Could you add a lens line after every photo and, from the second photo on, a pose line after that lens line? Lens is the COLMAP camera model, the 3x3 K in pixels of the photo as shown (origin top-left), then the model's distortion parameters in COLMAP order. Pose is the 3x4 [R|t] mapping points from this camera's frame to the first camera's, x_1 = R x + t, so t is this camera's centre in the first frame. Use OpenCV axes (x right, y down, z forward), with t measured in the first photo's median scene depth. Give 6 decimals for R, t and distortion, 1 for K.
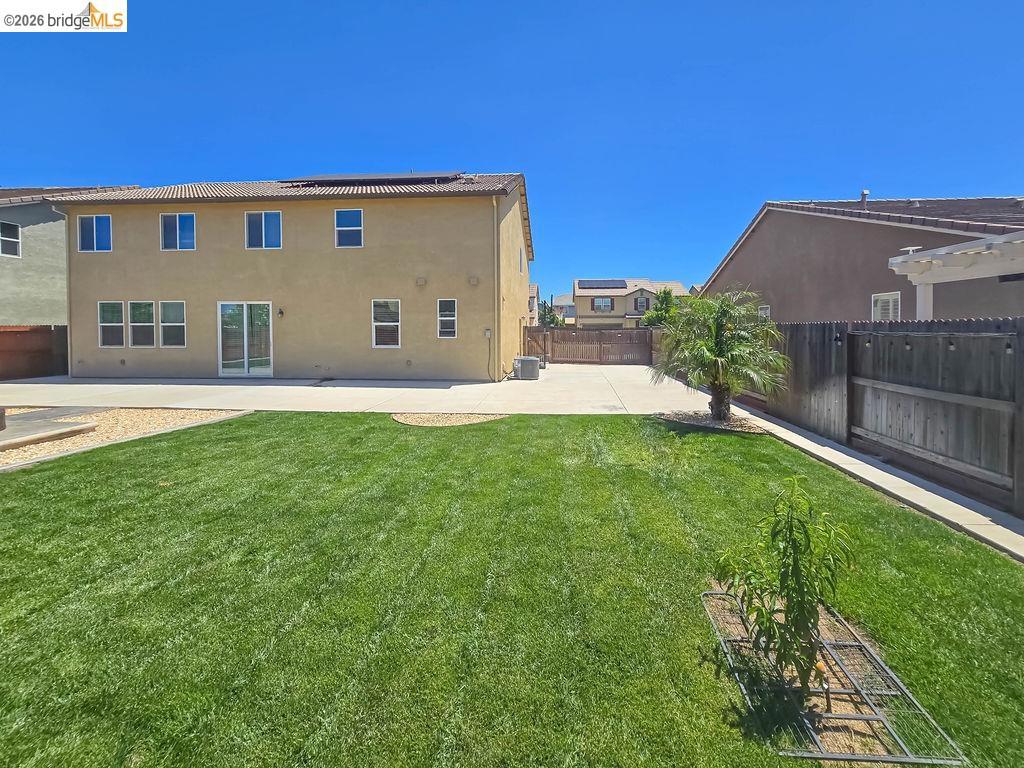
lens RADIAL K [[445.0, 0, 534.2], [0, 445.0, 339.1], [0, 0, 1]] dist [-0.000143, -0.000047]
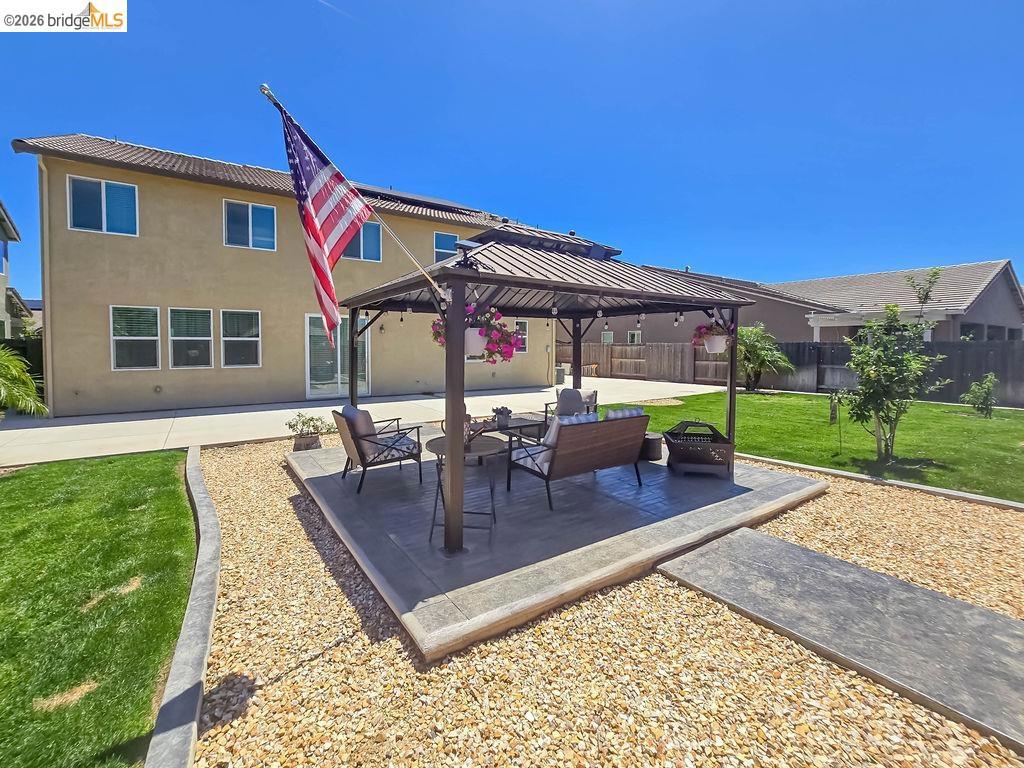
lens RADIAL K [[443.9, 0, 508.8], [0, 443.9, 356.4], [0, 0, 1]] dist [-0.000464, -0.000075]
pose [[0.781719, -0.014659, 0.623459, -0.932945], [0.012679, 0.999891, 0.007612, -0.001325], [-0.623502, 0.001955, 0.781819, 0.065998]]
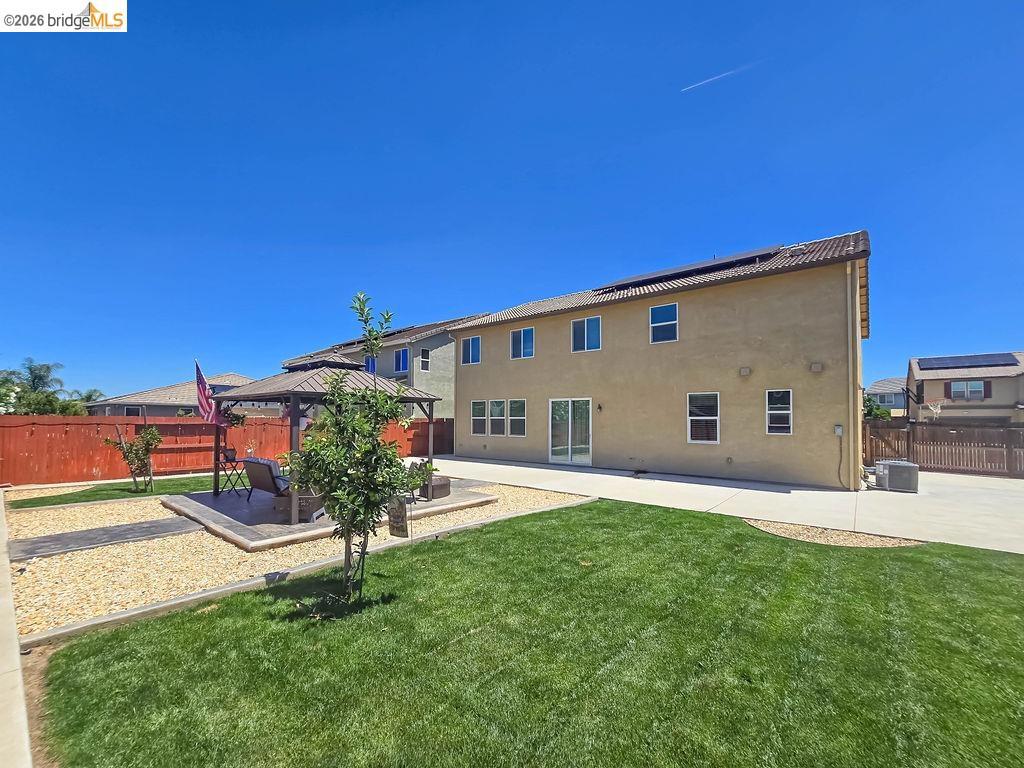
lens RADIAL K [[436.5, 0, 510.4], [0, 436.5, 415.8], [0, 0, 1]] dist [0.011279, 0.000082]
pose [[0.814369, -0.000549, -0.580347, -0.119678], [-0.020297, 0.999361, -0.029427, -0.002880], [0.579992, 0.035743, 0.813837, -0.004391]]
